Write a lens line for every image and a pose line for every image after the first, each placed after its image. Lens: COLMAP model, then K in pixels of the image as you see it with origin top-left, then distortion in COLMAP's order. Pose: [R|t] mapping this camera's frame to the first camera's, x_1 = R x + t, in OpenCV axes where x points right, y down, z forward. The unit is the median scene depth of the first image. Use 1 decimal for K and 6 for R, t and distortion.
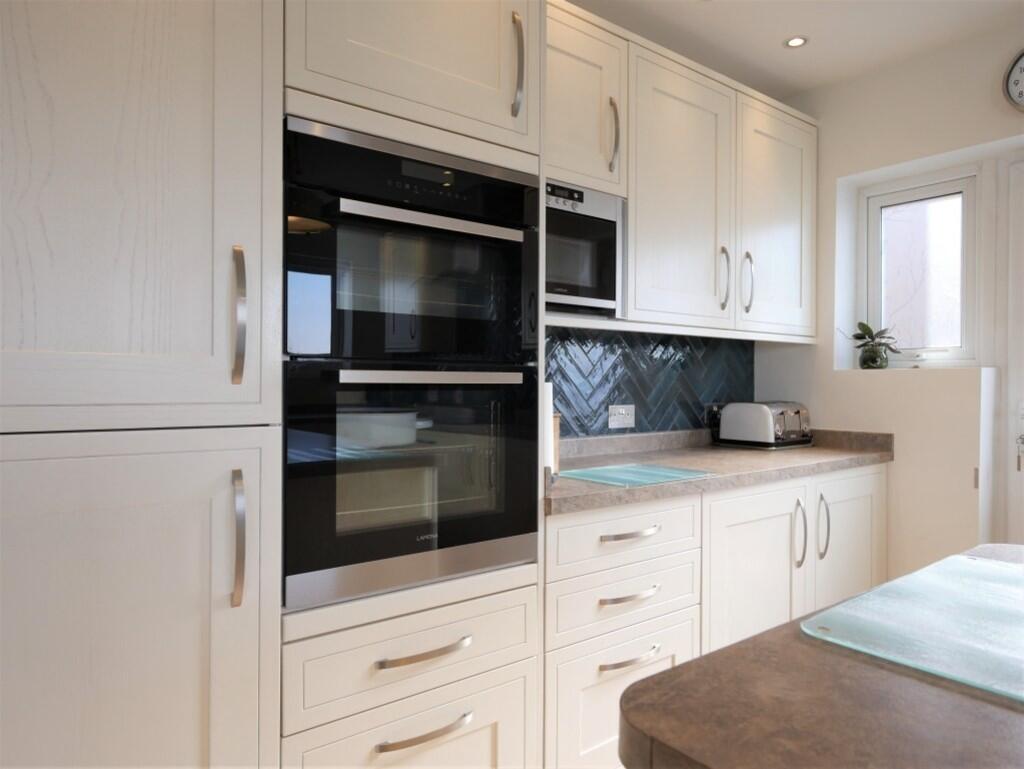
lens RADIAL K [[654.7, 0, 507.2], [0, 654.7, 384.1], [0, 0, 1]] dist [0.011183, 0.001589]
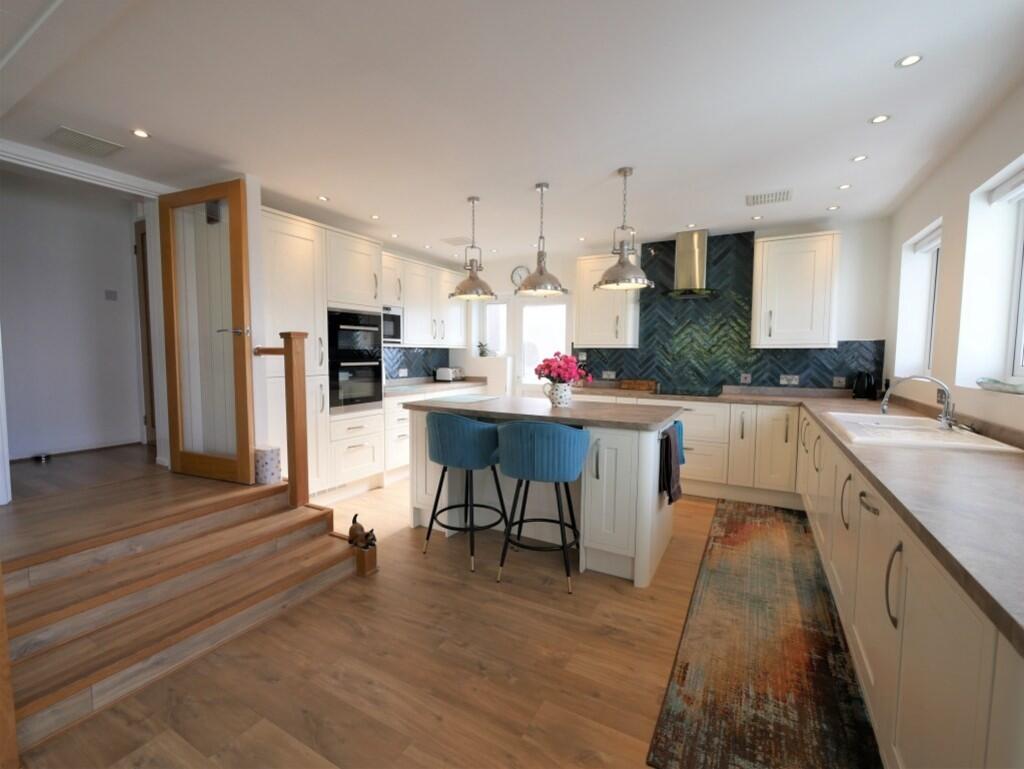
lens RADIAL K [[438.9, 0, 514.7], [0, 438.9, 387.4], [0, 0, 1]] dist [-0.002272, -0.000483]
pose [[0.912813, -0.026786, 0.407498, -0.196179], [-0.005565, 0.996938, 0.077998, -0.047244], [-0.408339, -0.073466, 0.909869, -1.134414]]
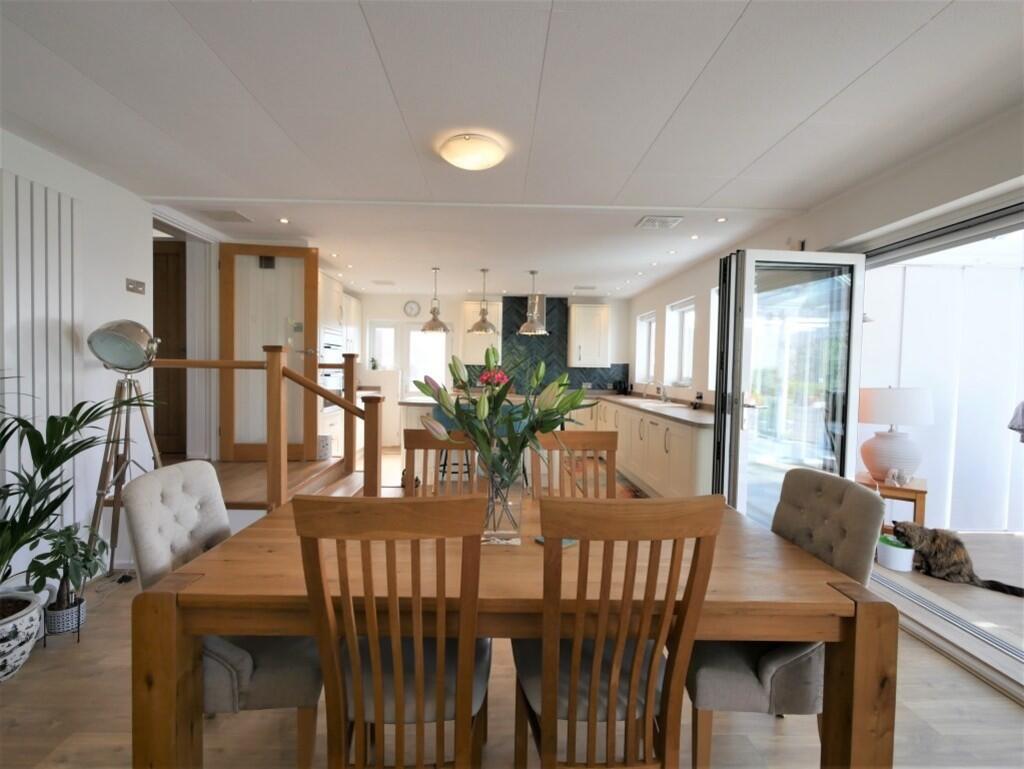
lens RADIAL K [[466.4, 0, 505.9], [0, 466.4, 383.7], [0, 0, 1]] dist [0.001275, 0.000016]
pose [[0.577484, -0.014957, 0.816265, -1.411812], [-0.019893, 0.999278, 0.032384, -0.052356], [-0.816160, -0.034939, 0.576769, -1.388950]]
